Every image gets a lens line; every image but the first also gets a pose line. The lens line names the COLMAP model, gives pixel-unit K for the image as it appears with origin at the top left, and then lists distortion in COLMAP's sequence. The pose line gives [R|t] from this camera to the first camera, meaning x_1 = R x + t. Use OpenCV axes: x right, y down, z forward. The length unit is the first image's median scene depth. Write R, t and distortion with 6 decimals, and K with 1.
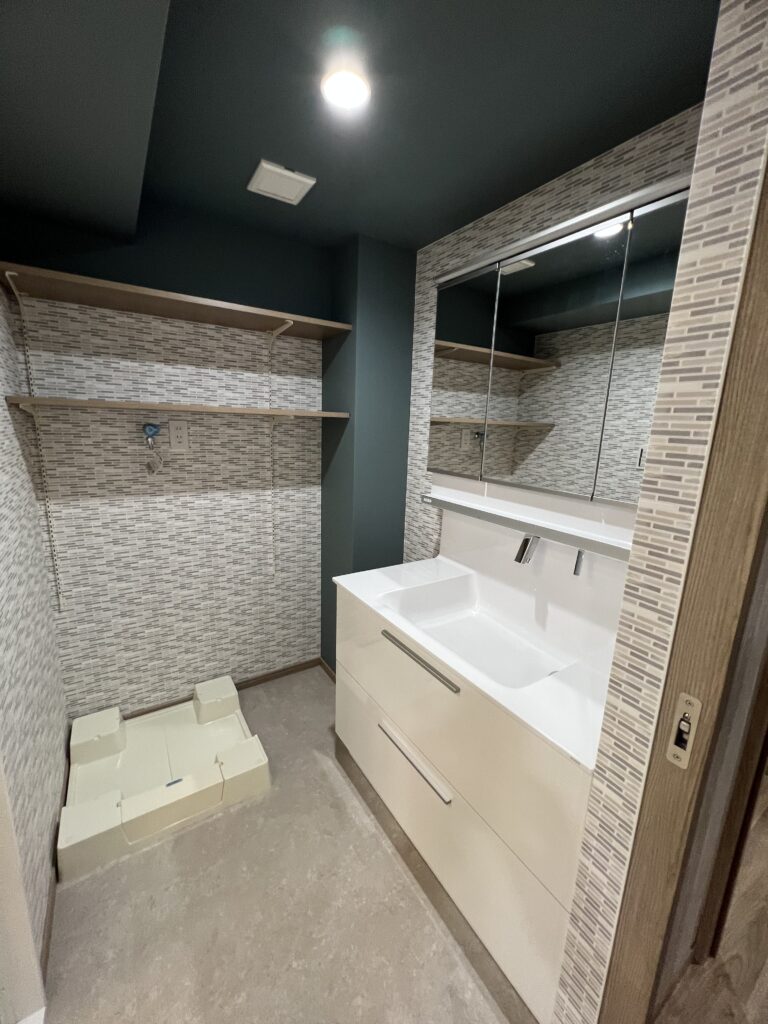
lens RADIAL K [[408.9, 0, 385.4], [0, 408.9, 511.5], [0, 0, 1]] dist [-0.000679, 0.000108]
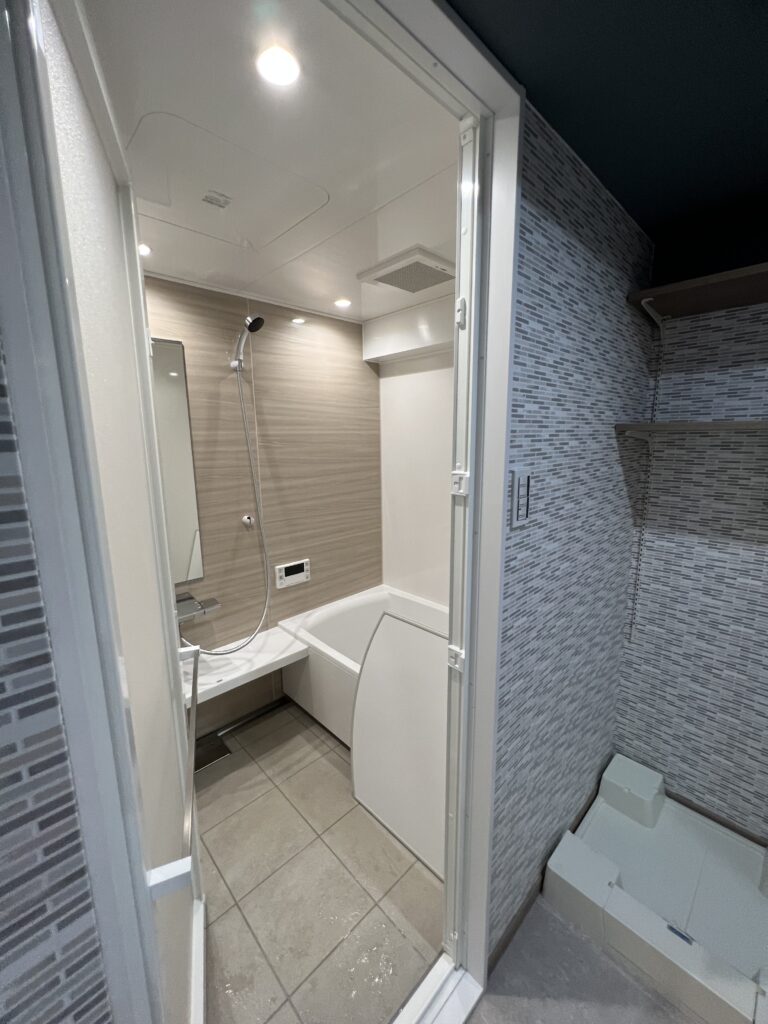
lens RADIAL K [[408.9, 0, 380.6], [0, 408.9, 510.4], [0, 0, 1]] dist [-0.000679, 0.000108]
pose [[0.185809, 0.135635, -0.973179, -0.006076], [-0.189980, 0.976697, 0.099852, -0.044575], [0.964045, 0.166332, 0.207247, 0.185131]]
